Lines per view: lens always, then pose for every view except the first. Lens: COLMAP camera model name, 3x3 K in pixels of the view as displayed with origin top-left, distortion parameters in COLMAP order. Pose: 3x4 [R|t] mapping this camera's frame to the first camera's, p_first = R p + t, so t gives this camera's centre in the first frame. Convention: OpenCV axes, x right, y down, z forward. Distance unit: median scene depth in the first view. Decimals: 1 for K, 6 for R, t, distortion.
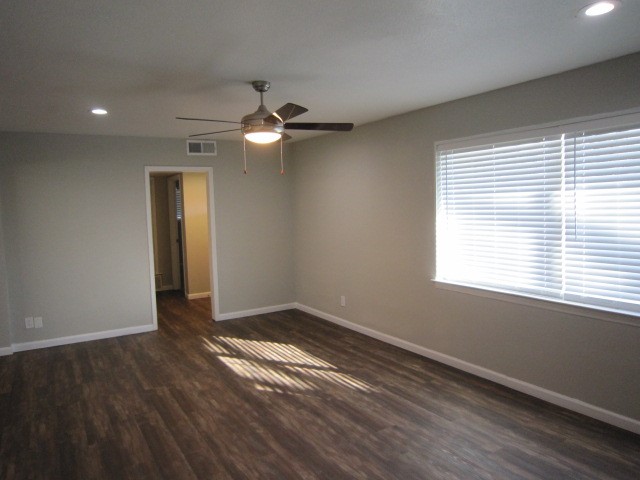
lens RADIAL K [[450.0, 0, 317.7], [0, 450.0, 237.4], [0, 0, 1]] dist [-0.080698, 0.071810]
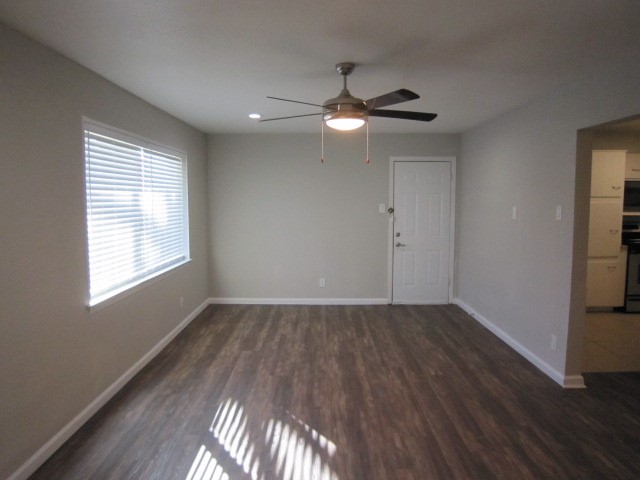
lens RADIAL K [[450.0, 0, 317.7], [0, 450.0, 237.4], [0, 0, 1]] dist [-0.080698, 0.071810]
pose [[-0.845472, -0.021366, 0.533592, -0.573954], [0.060947, 0.988810, 0.136164, -0.118154], [-0.530531, 0.147644, -0.834709, 1.831496]]
